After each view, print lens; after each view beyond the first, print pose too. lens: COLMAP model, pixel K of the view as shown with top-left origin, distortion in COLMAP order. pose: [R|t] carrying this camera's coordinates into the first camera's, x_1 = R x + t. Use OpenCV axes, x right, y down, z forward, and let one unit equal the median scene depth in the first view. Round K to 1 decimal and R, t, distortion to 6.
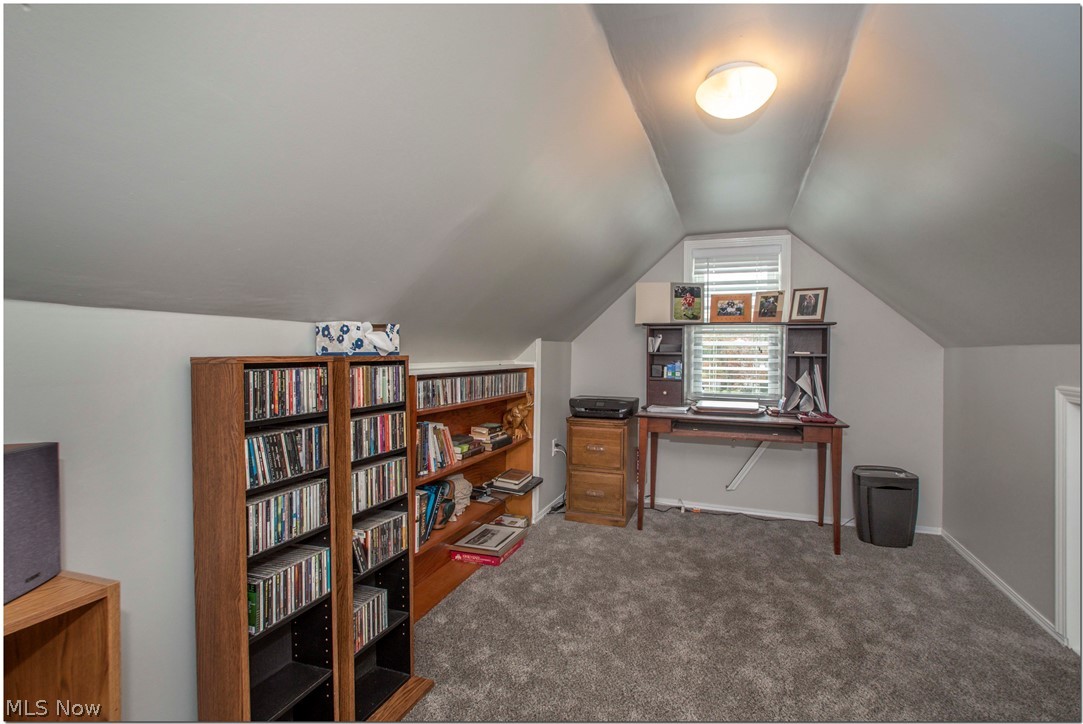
lens RADIAL K [[470.3, 0, 541.5], [0, 470.3, 362.0], [0, 0, 1]] dist [-0.000767, -0.000013]
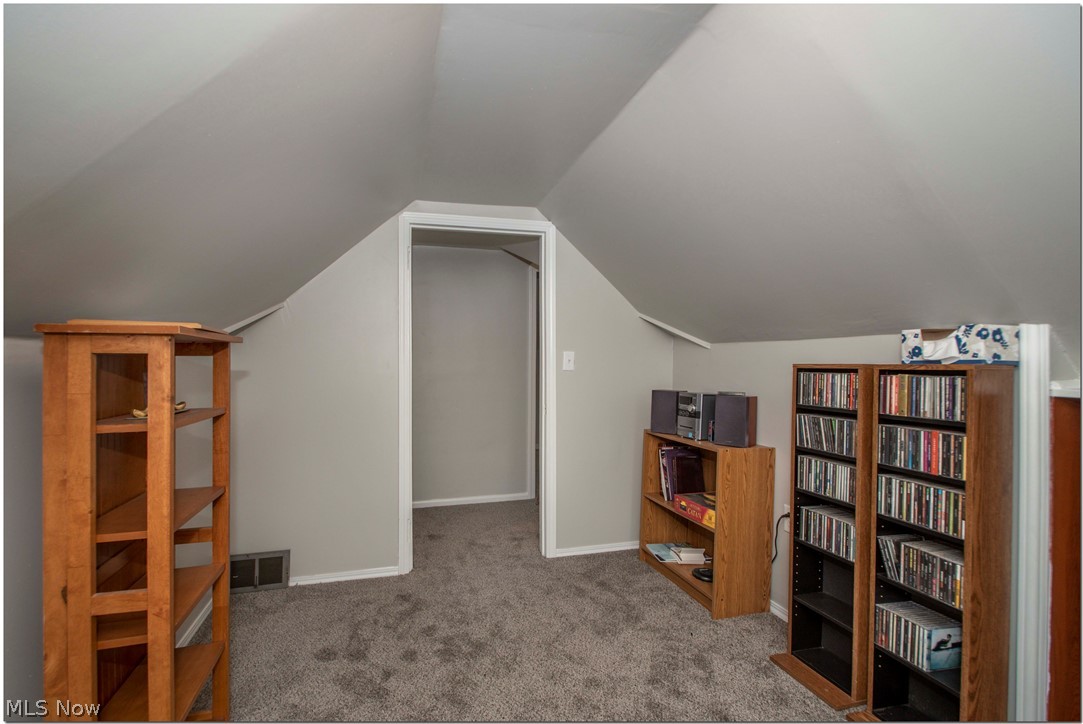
lens RADIAL K [[470.3, 0, 541.5], [0, 470.3, 362.0], [0, 0, 1]] dist [-0.000767, -0.000013]
pose [[-0.765451, 0.001434, -0.643492, 0.850961], [-0.007910, 0.999901, 0.011638, -0.023782], [0.643445, 0.013998, -0.765364, 1.289719]]
